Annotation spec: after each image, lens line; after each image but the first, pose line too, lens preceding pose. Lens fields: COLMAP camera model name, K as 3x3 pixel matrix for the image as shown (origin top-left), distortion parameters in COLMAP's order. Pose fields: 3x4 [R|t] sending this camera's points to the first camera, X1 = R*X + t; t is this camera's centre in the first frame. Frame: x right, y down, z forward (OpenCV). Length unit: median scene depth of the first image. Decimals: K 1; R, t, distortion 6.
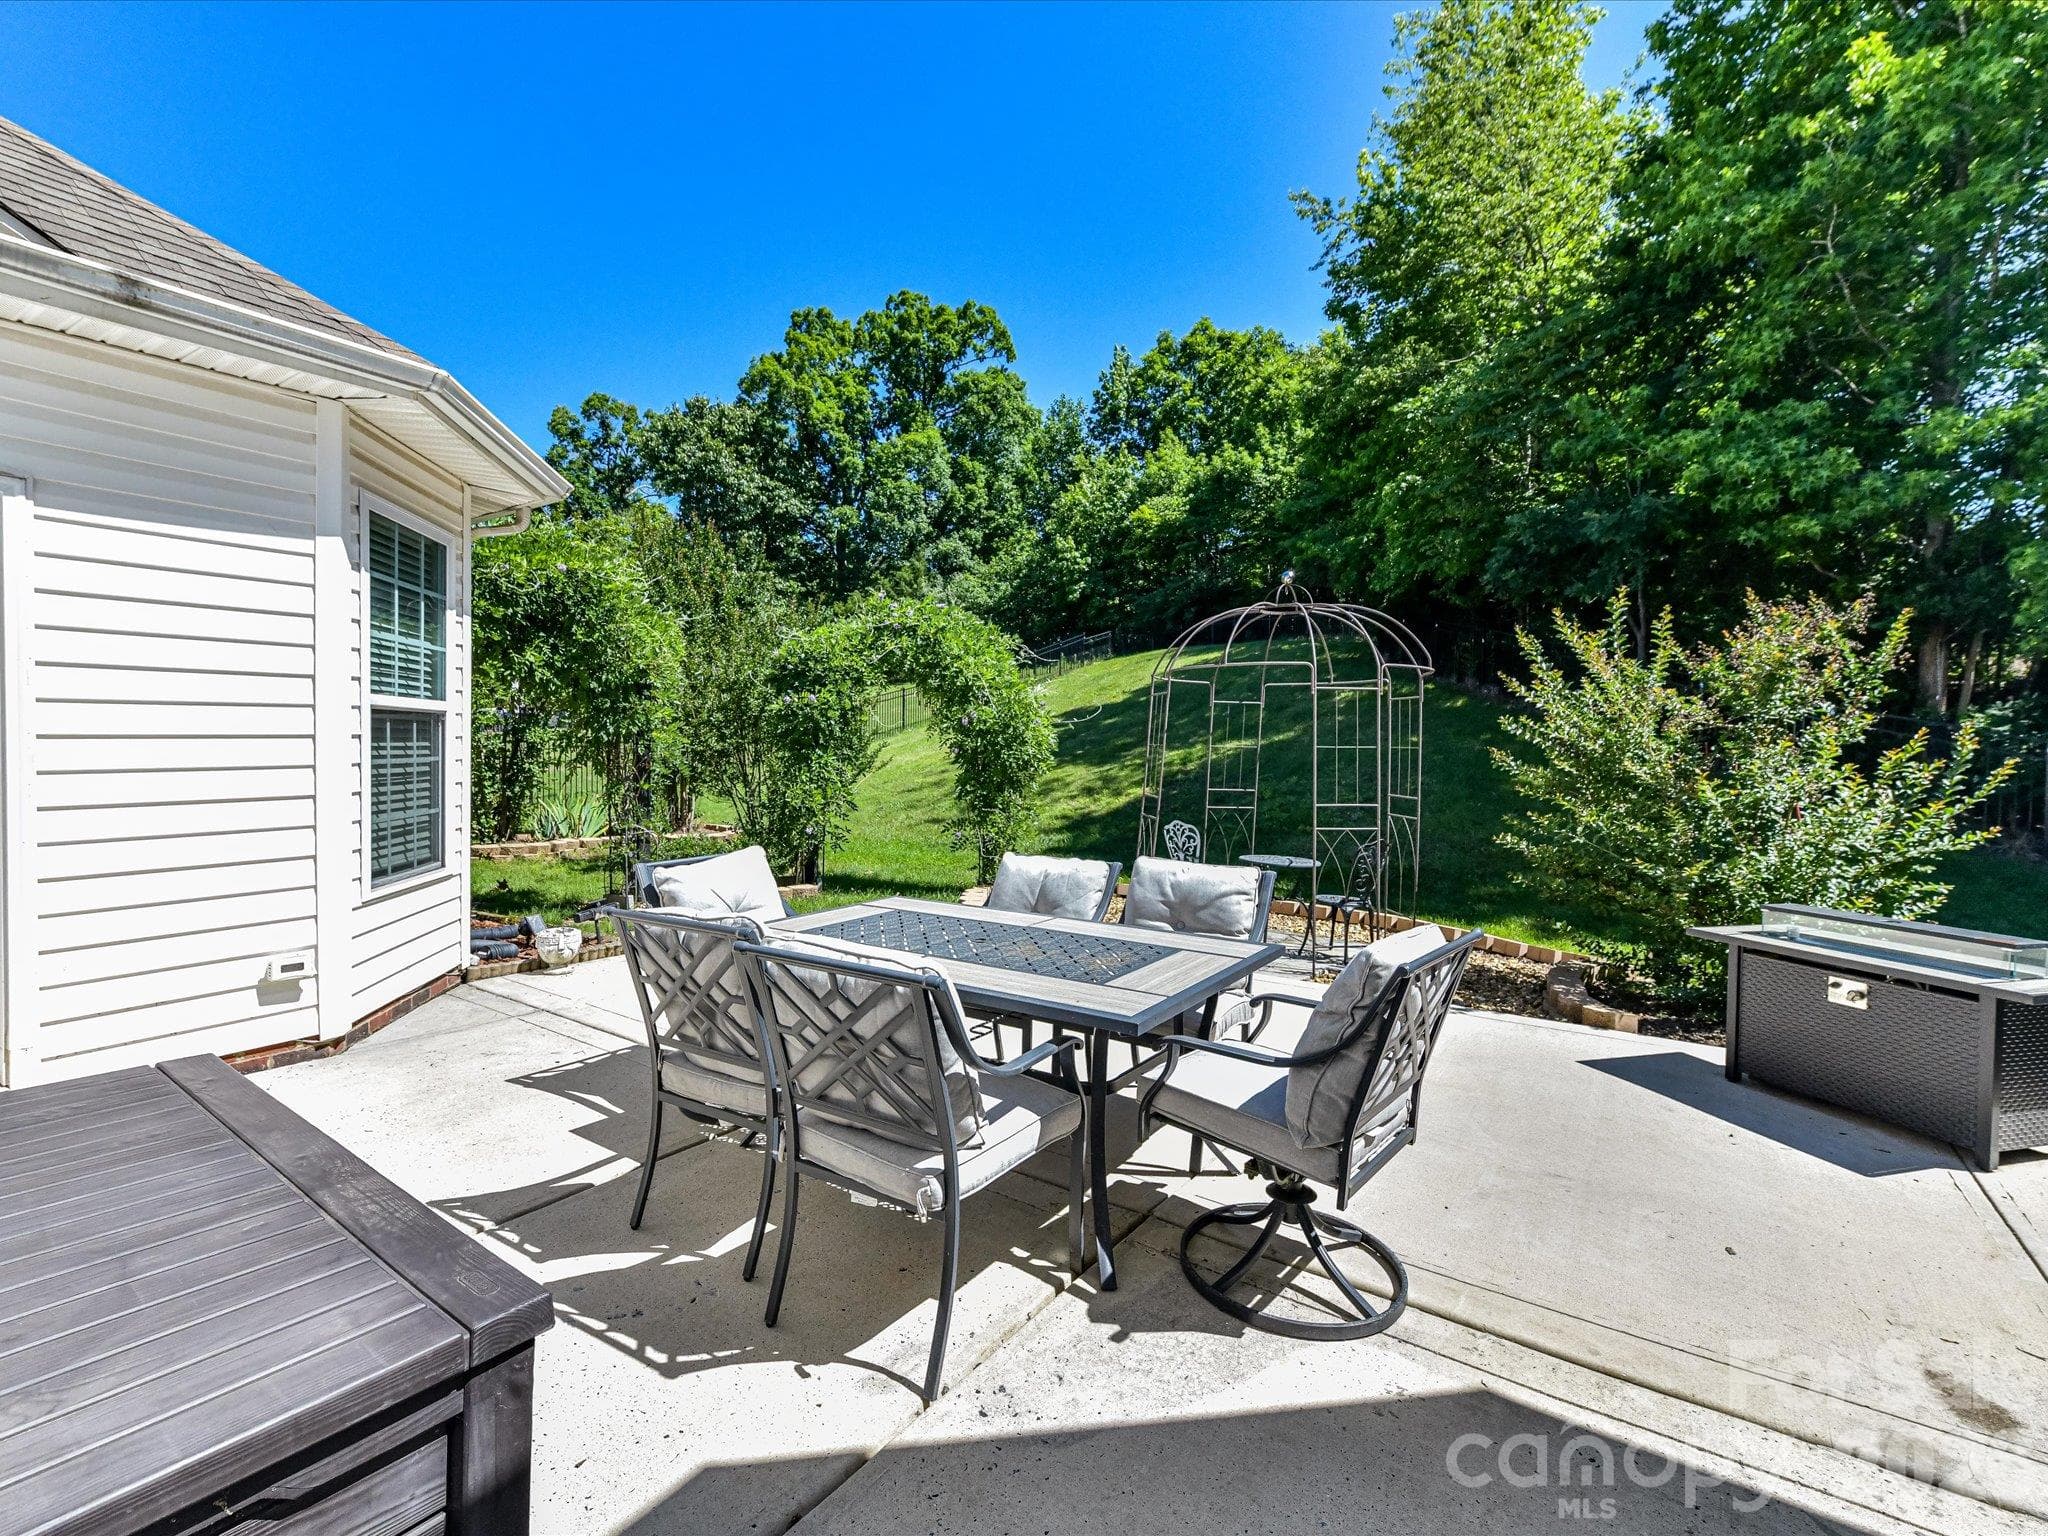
lens RADIAL K [[926.1, 0, 1022.4], [0, 926.1, 750.4], [0, 0, 1]] dist [0.003969, -0.003851]
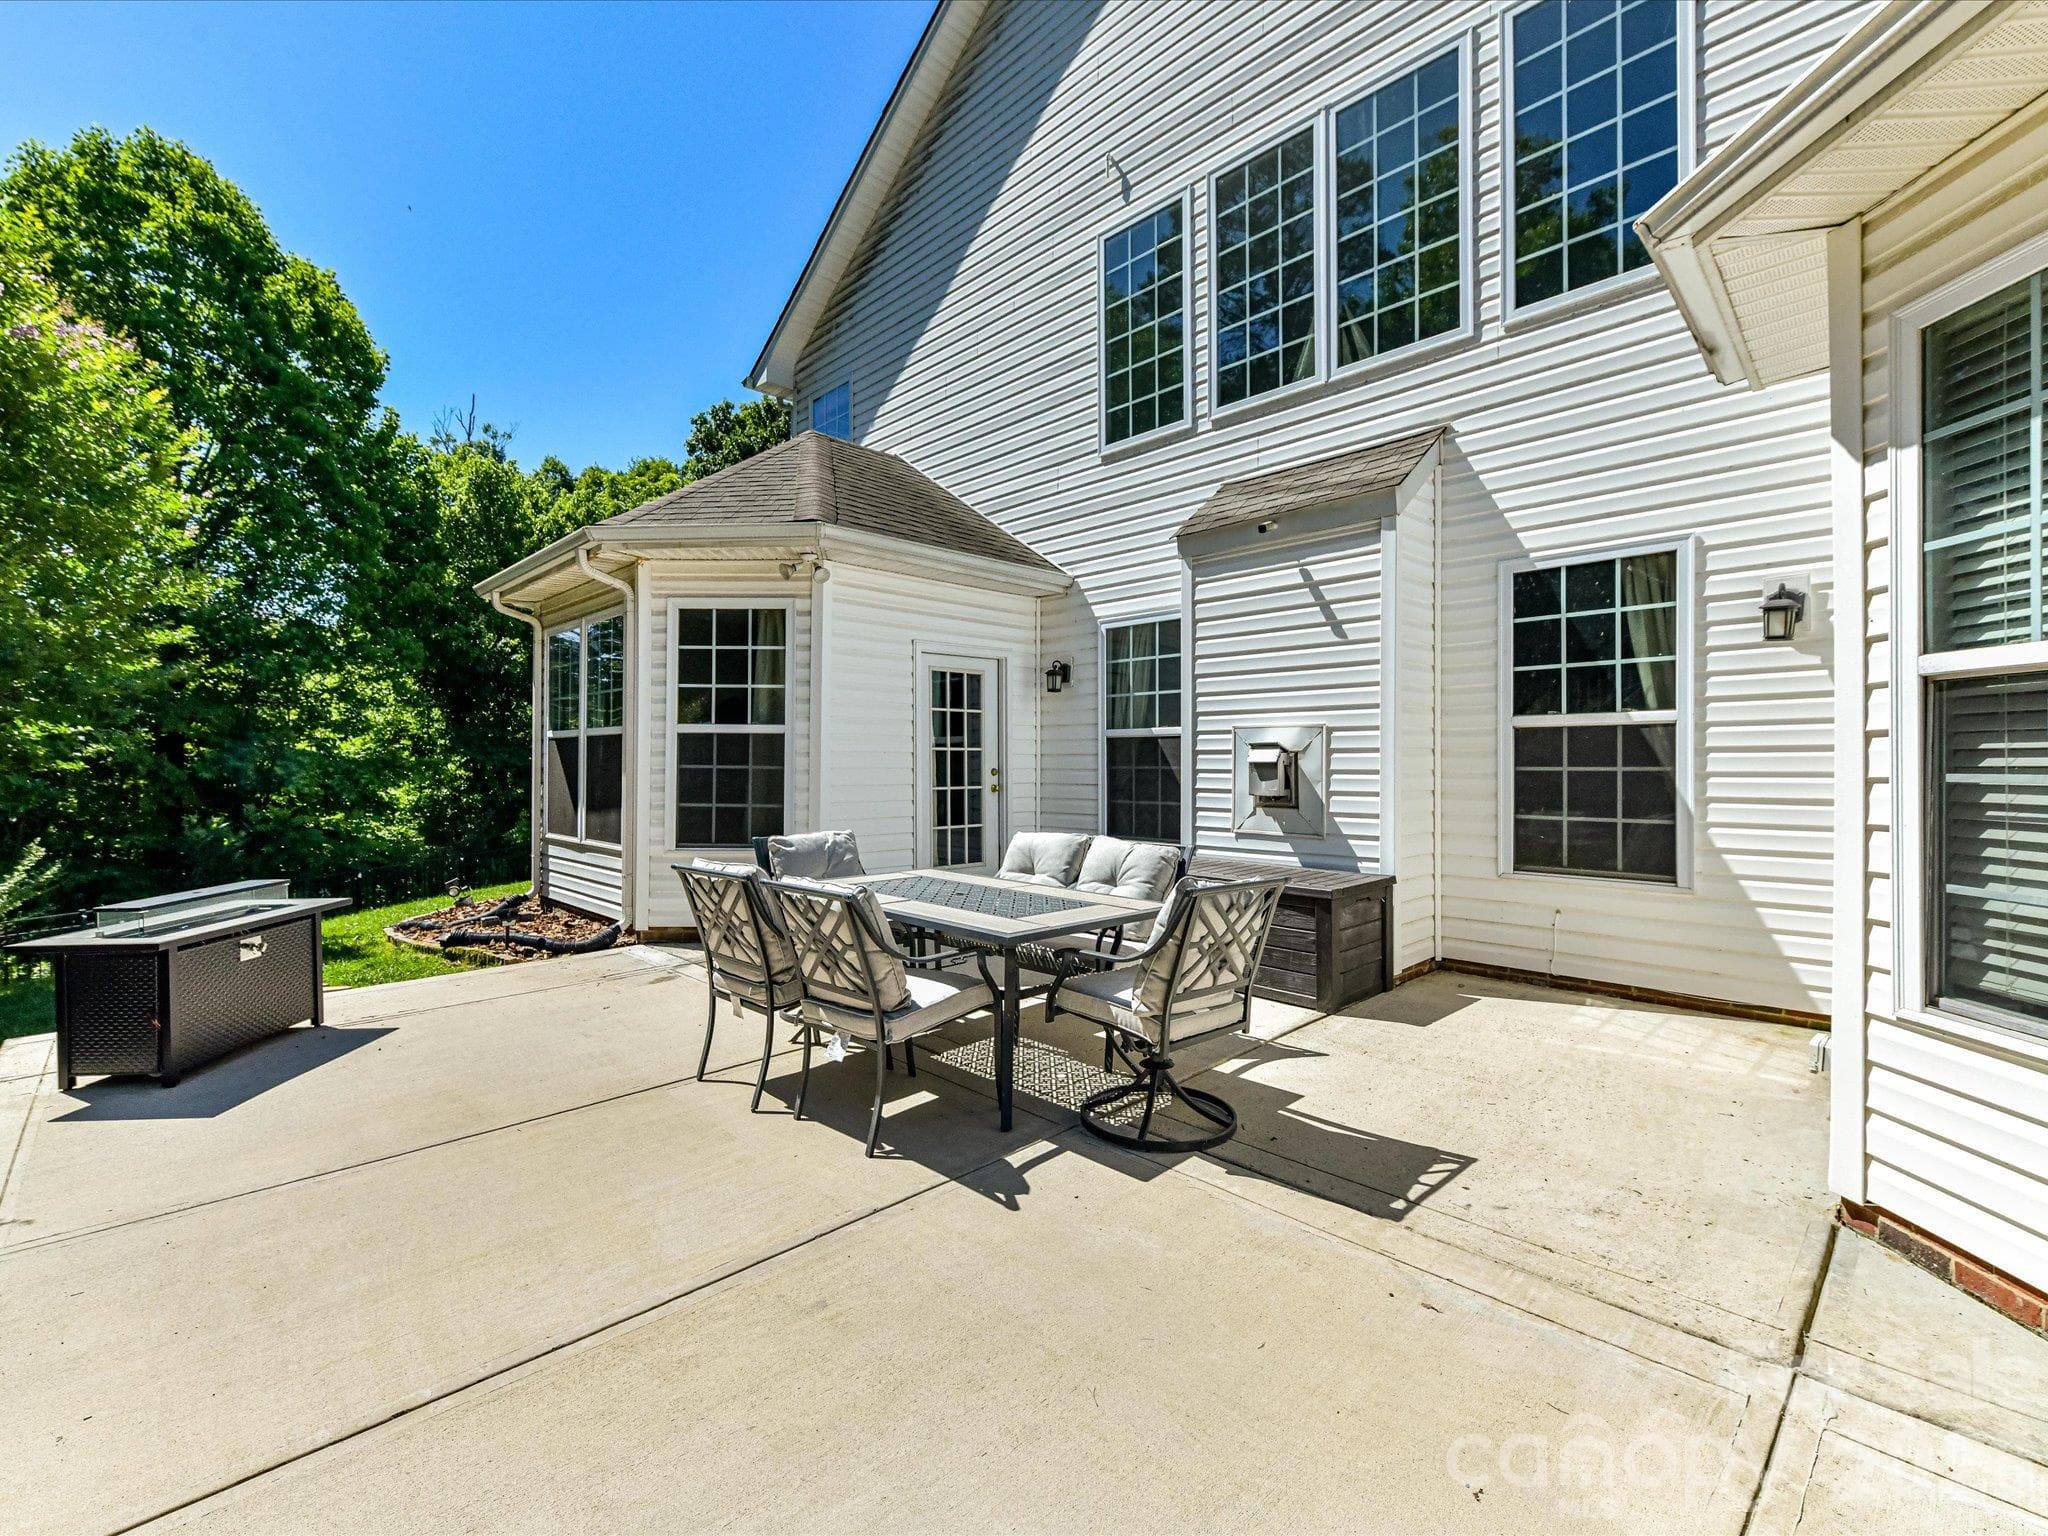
lens RADIAL K [[926.1, 0, 1022.4], [0, 926.1, 750.4], [0, 0, 1]] dist [0.003969, -0.003851]
pose [[-0.983040, -0.000001, 0.183392, -0.310241], [-0.000557, 0.999995, -0.002980, 0.001171], [-0.183391, -0.003031, -0.983035, 1.843865]]
